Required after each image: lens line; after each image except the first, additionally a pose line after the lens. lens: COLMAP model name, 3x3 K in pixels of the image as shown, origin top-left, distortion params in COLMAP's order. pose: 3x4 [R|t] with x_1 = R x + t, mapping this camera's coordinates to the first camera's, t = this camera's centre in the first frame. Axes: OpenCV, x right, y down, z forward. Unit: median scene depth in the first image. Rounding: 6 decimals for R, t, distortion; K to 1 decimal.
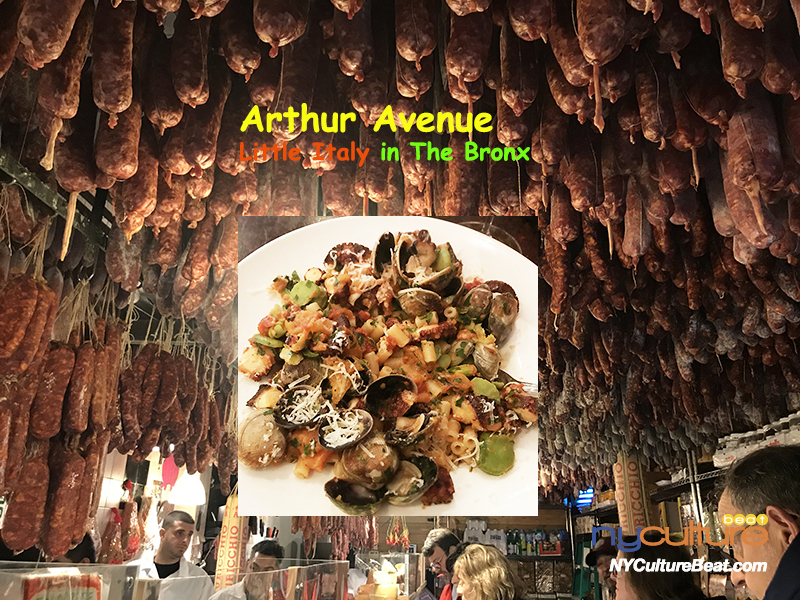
lens RADIAL K [[663.6, 0, 398.1], [0, 663.6, 301.6], [0, 0, 1]] dist [0.007395, 0.018578]
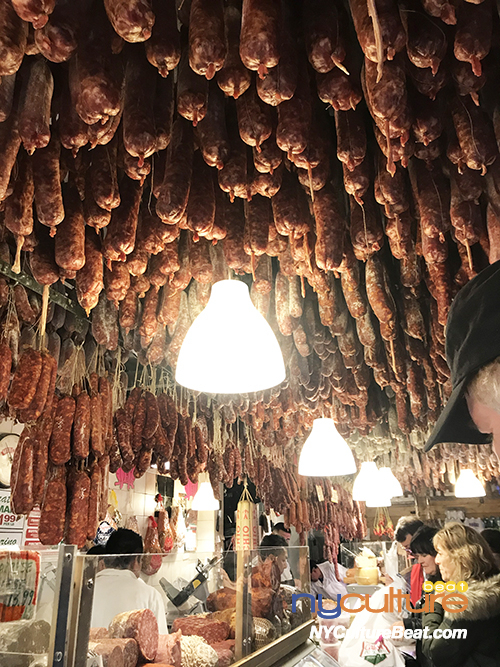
lens RADIAL K [[553.3, 0, 252.1], [0, 553.3, 332.0], [0, 0, 1]] dist [0.007395, 0.018578]
pose [[0.967360, -0.128649, -0.218321, 0.159518], [0.126590, 0.991678, -0.023453, 0.013416], [0.219521, -0.004950, 0.975595, -0.032981]]
